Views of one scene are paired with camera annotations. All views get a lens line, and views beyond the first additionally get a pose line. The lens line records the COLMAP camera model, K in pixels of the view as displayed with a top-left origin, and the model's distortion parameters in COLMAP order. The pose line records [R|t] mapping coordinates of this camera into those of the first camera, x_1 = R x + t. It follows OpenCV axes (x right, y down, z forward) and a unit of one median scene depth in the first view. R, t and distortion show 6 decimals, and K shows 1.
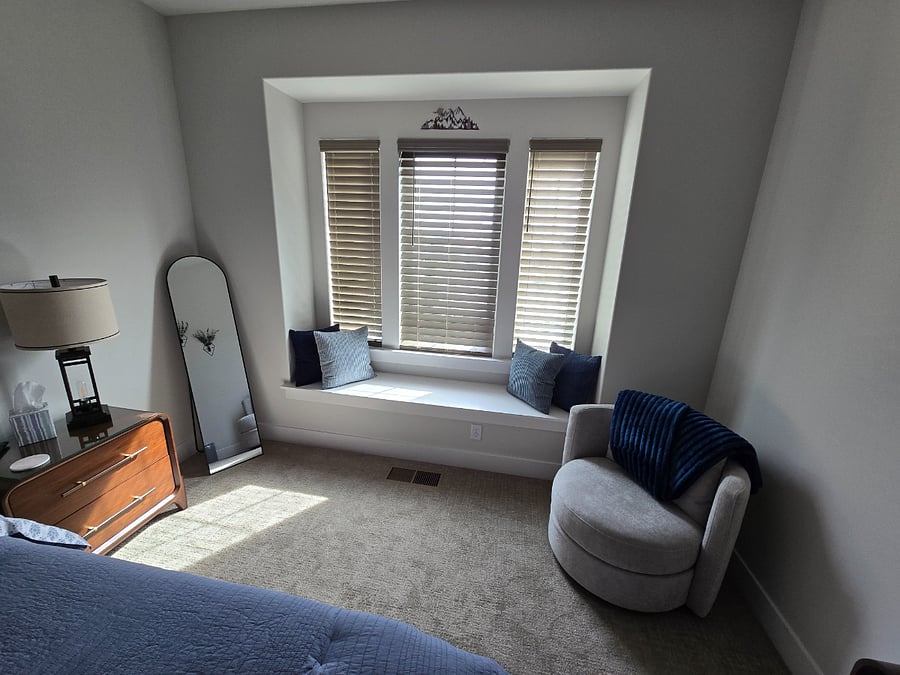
lens RADIAL K [[366.1, 0, 450.8], [0, 366.1, 341.8], [0, 0, 1]] dist [-0.001351, 0.000488]
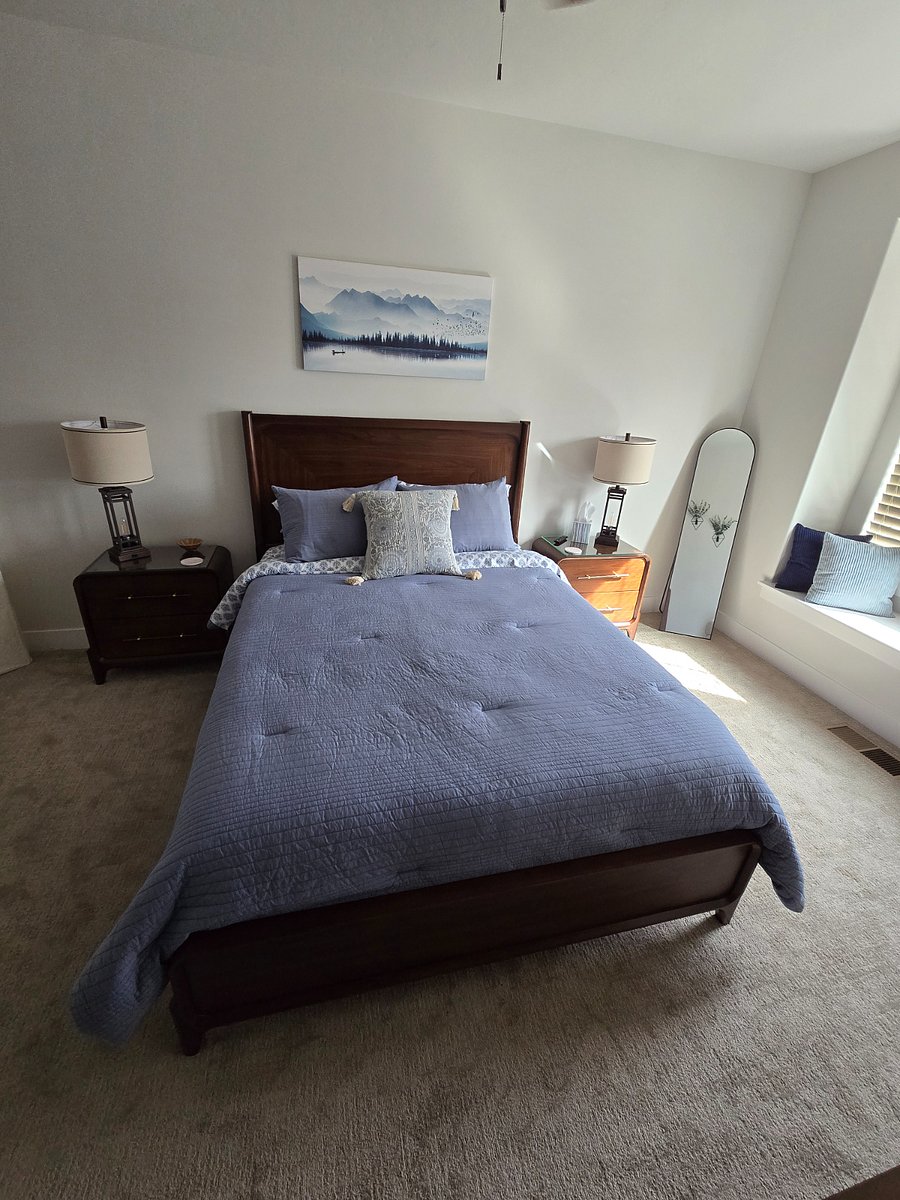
lens RADIAL K [[488.1, 0, 447.5], [0, 488.1, 600.8], [0, 0, 1]] dist [-0.001351, 0.000488]
pose [[0.400902, 0.364721, -0.840390, 0.400947], [-0.287439, 0.921090, 0.262624, 0.108973], [0.869860, 0.136274, 0.474102, -0.366096]]
